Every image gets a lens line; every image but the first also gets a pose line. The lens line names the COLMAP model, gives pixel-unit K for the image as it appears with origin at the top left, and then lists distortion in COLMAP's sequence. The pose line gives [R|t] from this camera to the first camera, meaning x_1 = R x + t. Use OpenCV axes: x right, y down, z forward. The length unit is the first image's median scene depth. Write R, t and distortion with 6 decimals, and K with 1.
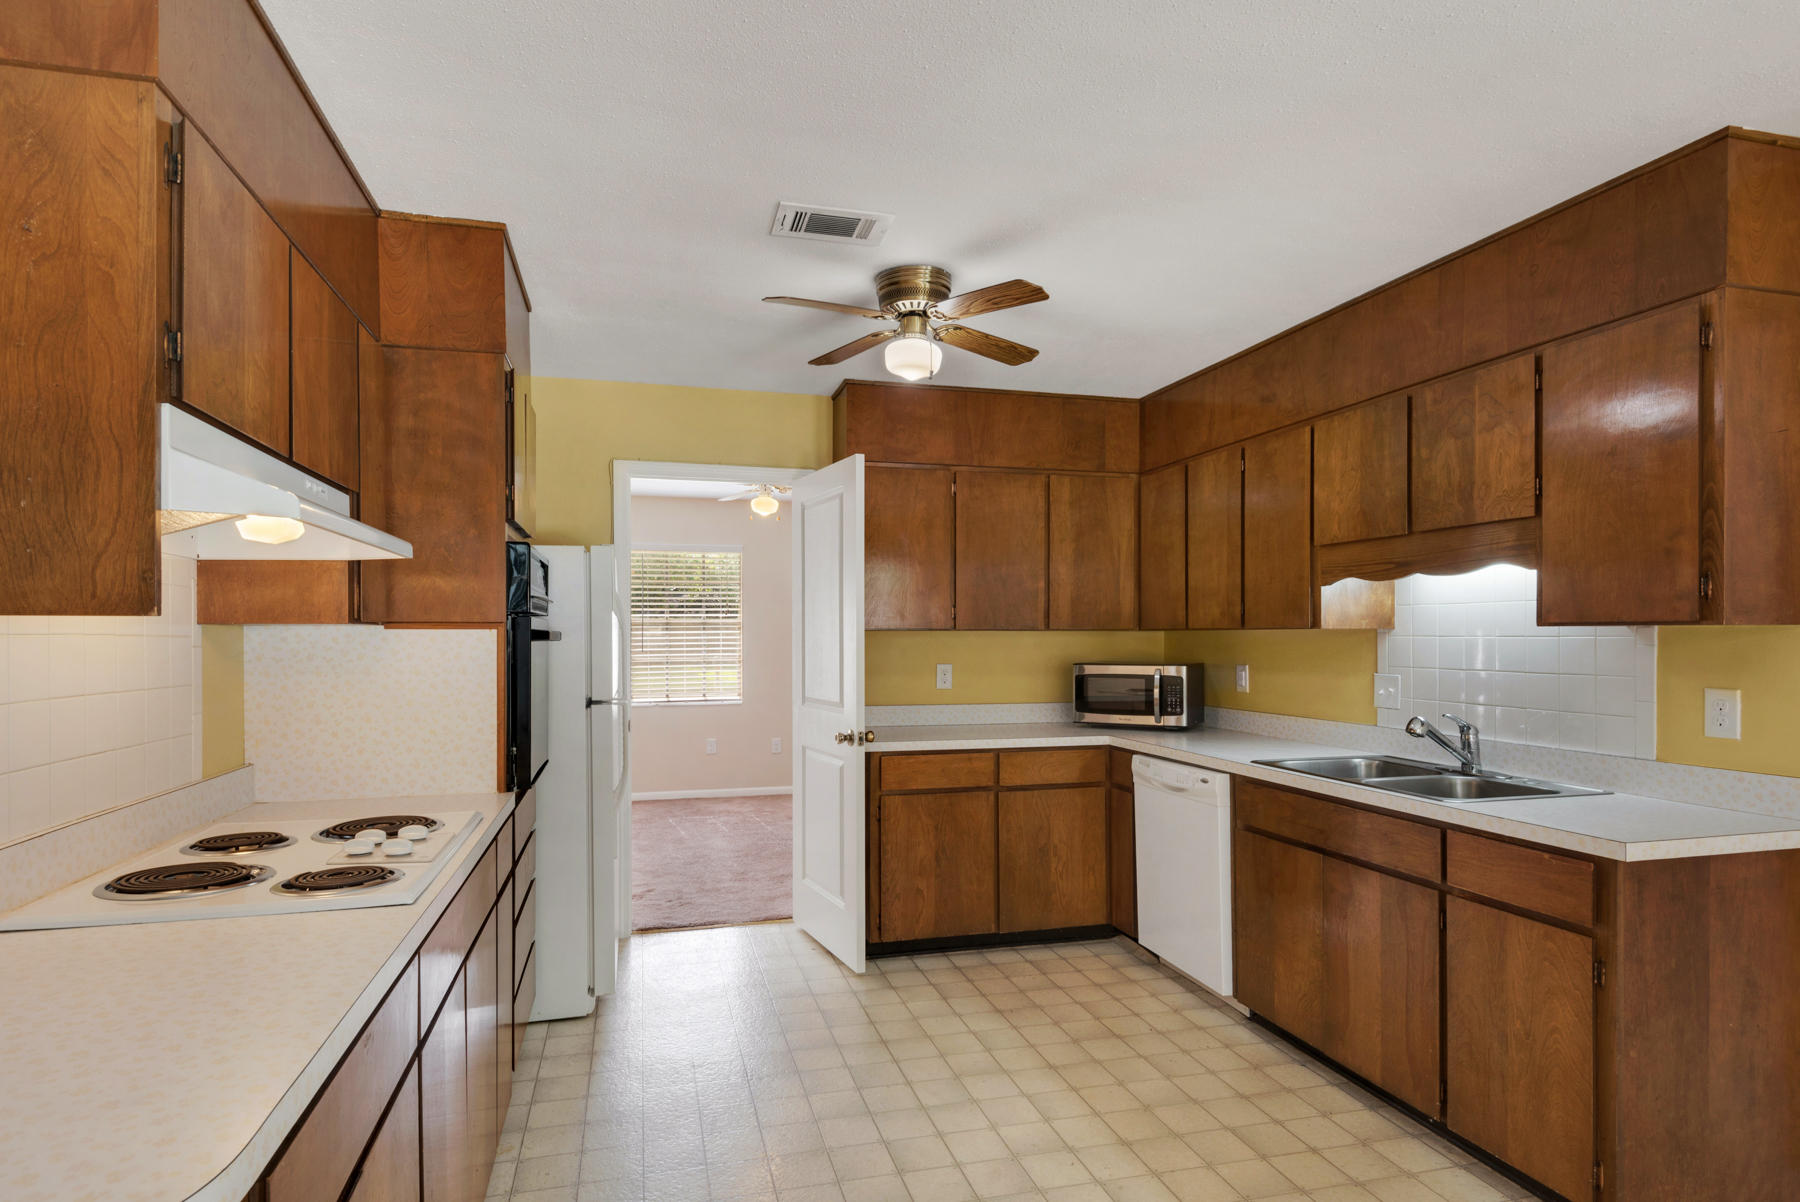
lens RADIAL K [[960.9, 0, 889.4], [0, 960.9, 631.3], [0, 0, 1]] dist [0.034741, -0.023738]
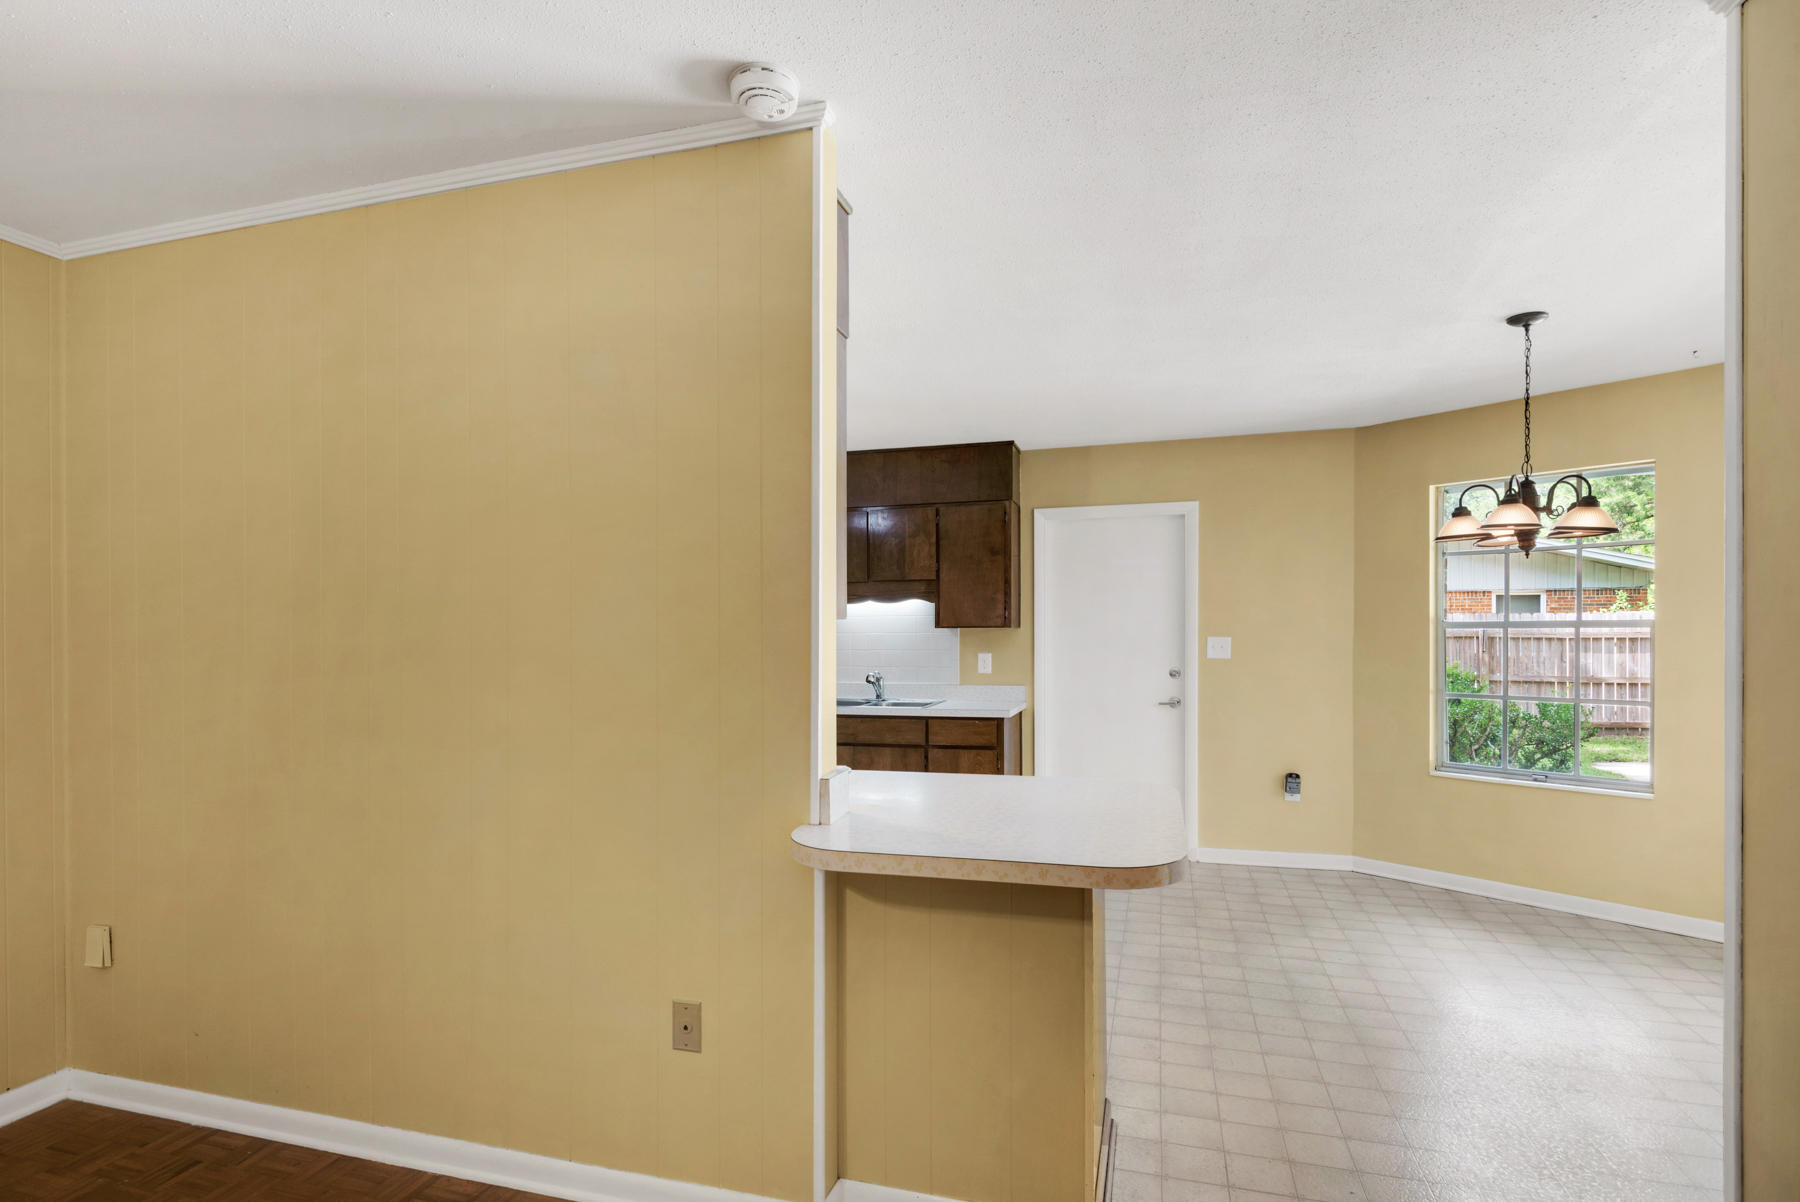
lens RADIAL K [[892.1, 0, 850.0], [0, 892.1, 627.8], [0, 0, 1]] dist [-0.001073, -0.001186]
pose [[0.549924, 0.003304, 0.835208, -1.020731], [0.001535, 0.999986, -0.004966, 0.003596], [-0.835214, 0.004013, 0.549911, 0.022532]]
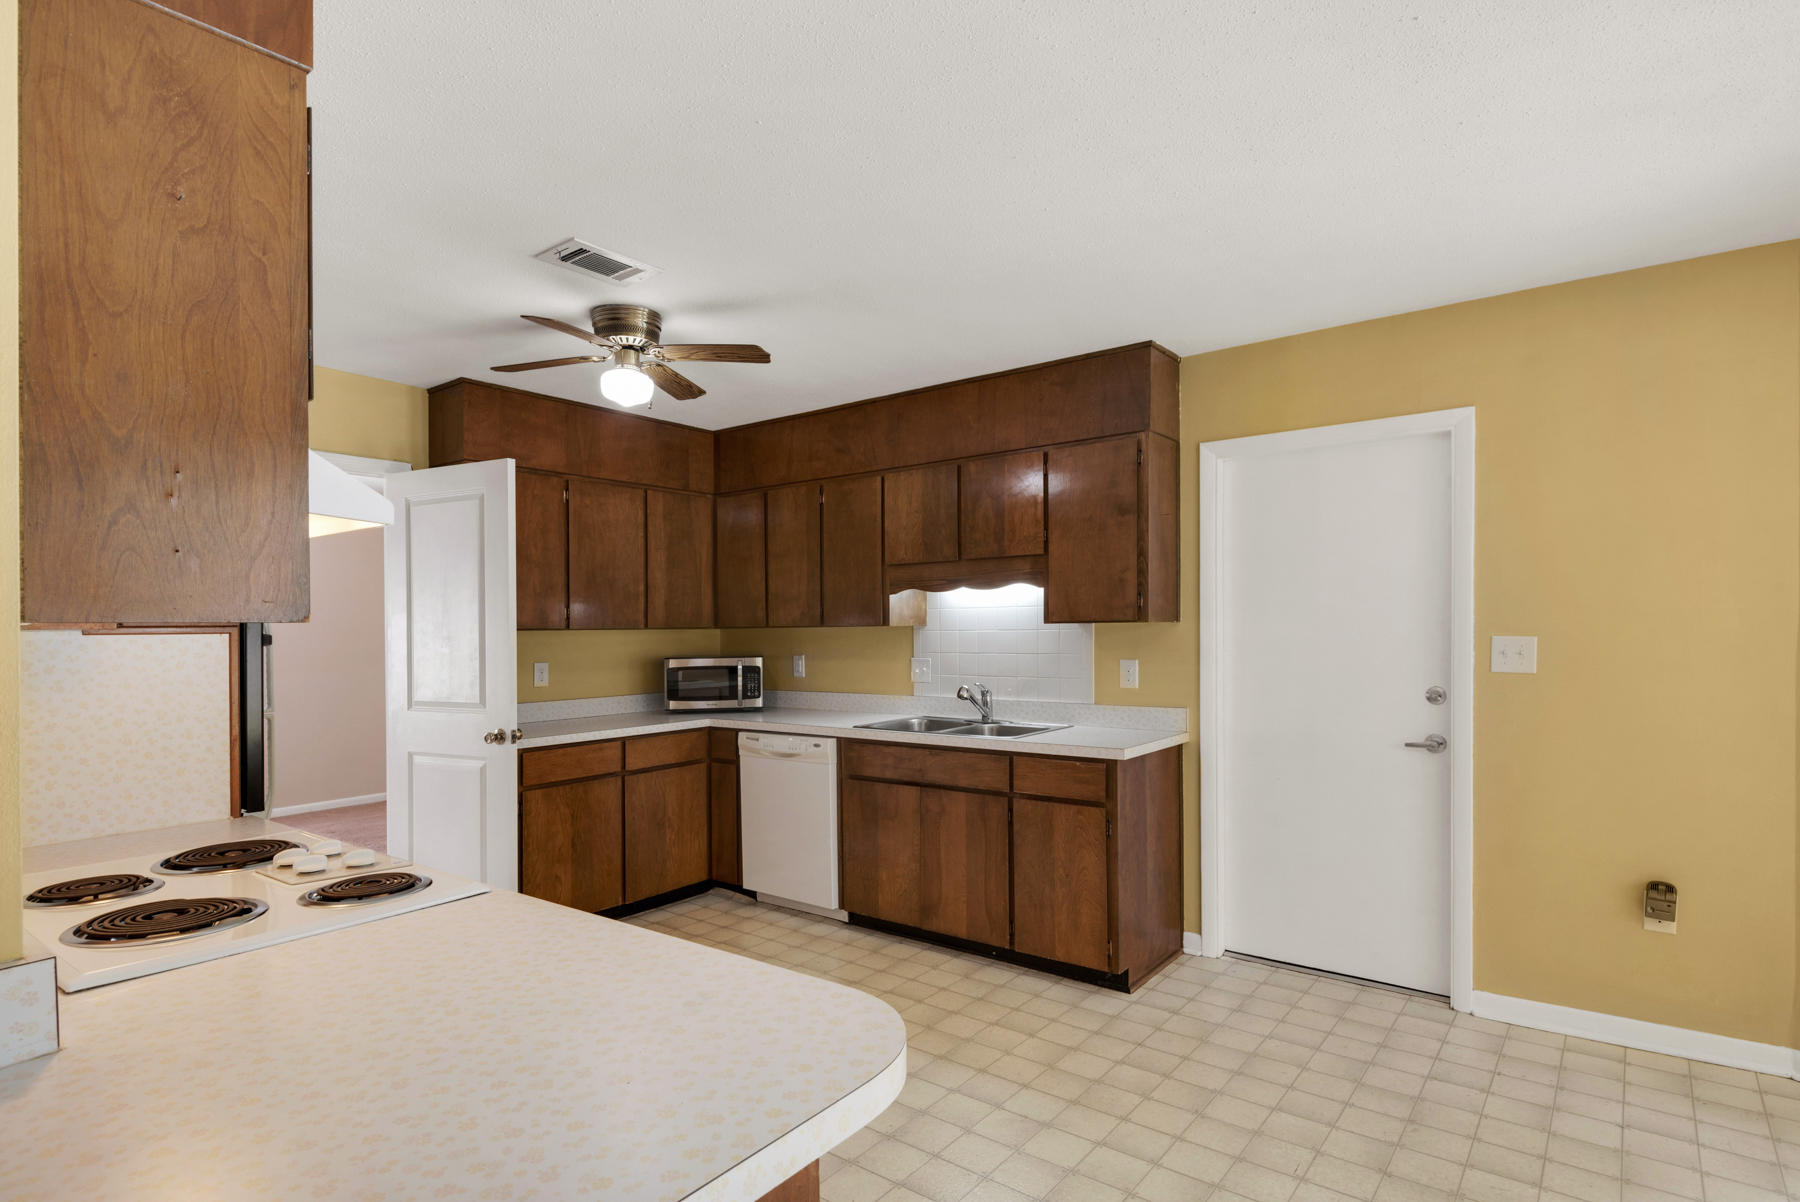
lens RADIAL K [[918.0, 0, 895.4], [0, 918.0, 629.4], [0, 0, 1]] dist [0.045527, -0.035582]
pose [[0.796841, -0.009195, 0.604120, -0.375933], [0.008588, 0.999956, 0.003891, -0.003312], [-0.604128, 0.002088, 0.796884, -0.040652]]
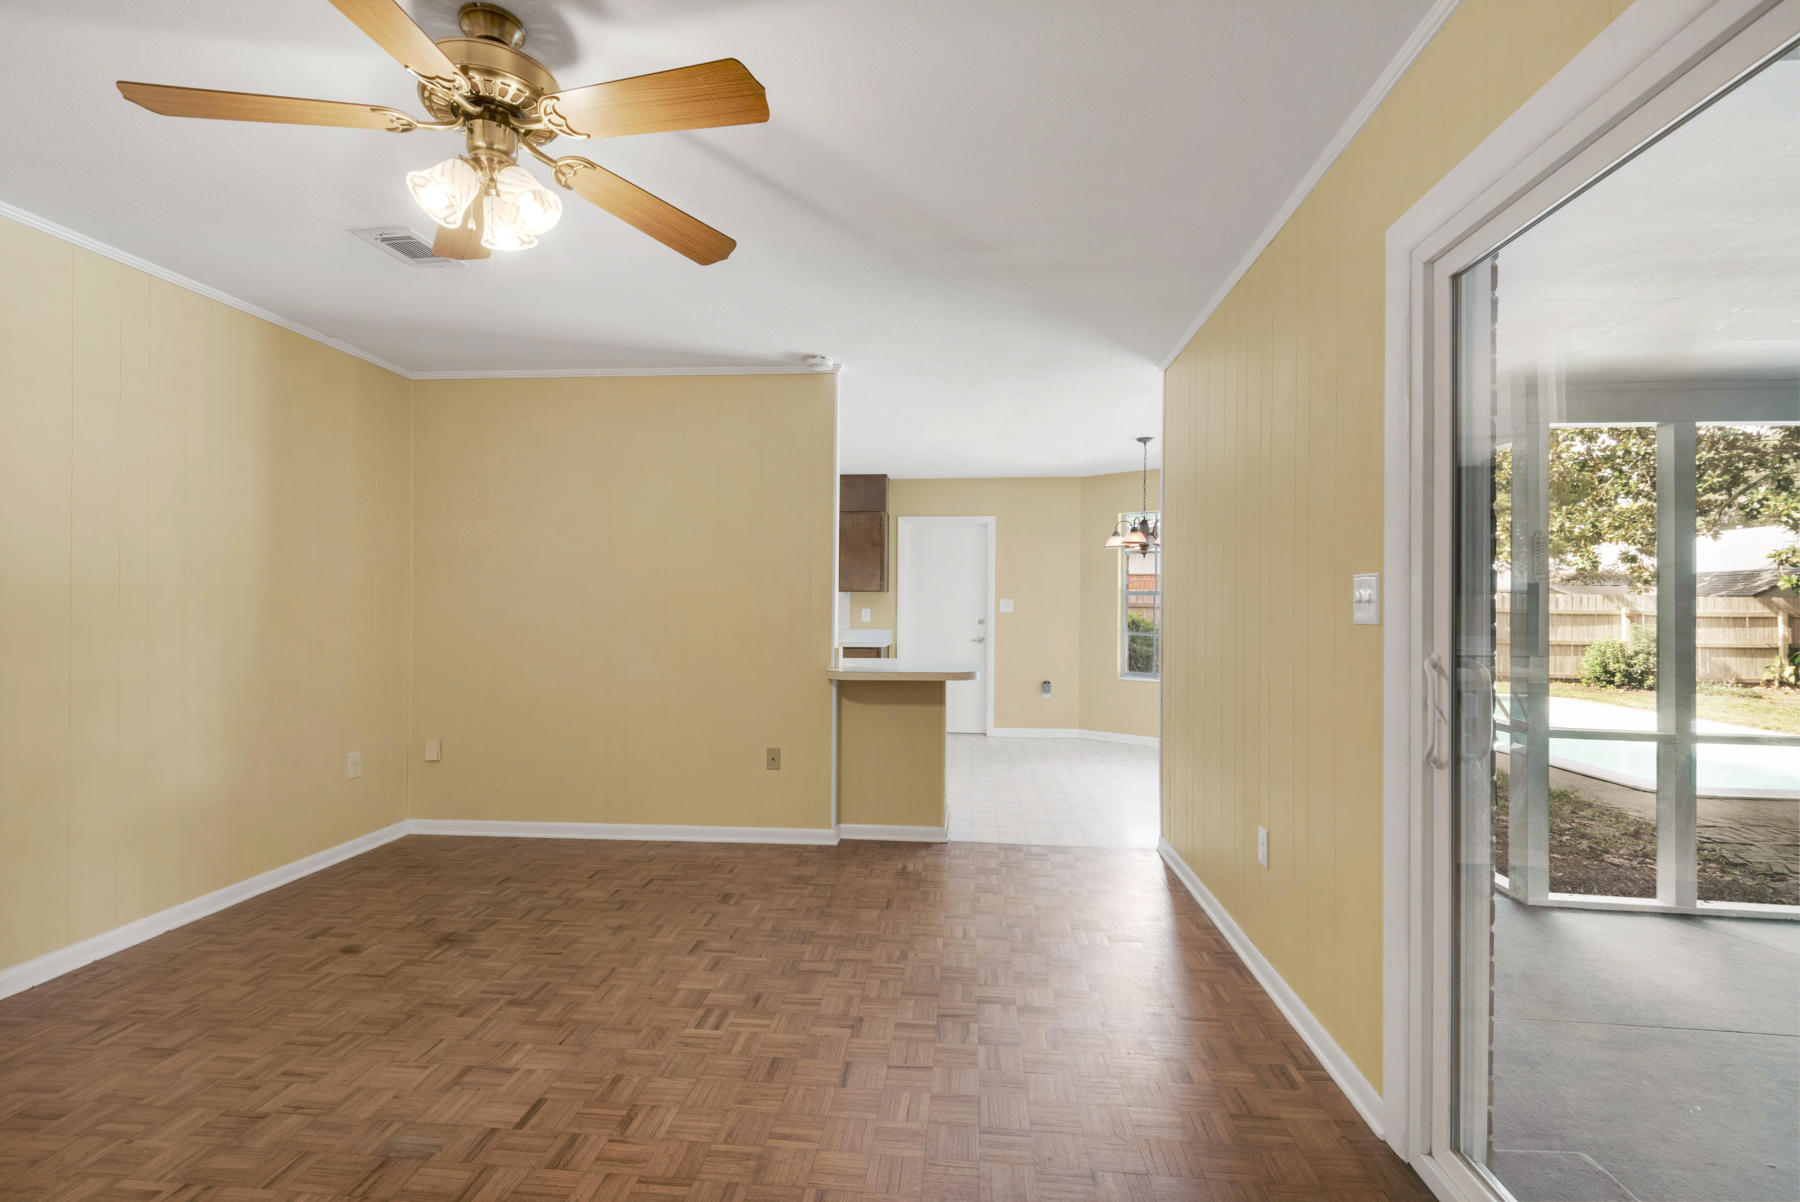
lens RADIAL K [[823.4, 0, 886.4], [0, 823.4, 605.8], [0, 0, 1]] dist [0.033991, -0.019253]
pose [[0.345672, 0.001974, 0.938354, -1.793690], [-0.009094, 0.999958, 0.001246, 0.034635], [-0.938312, -0.008965, 0.345675, -0.174961]]
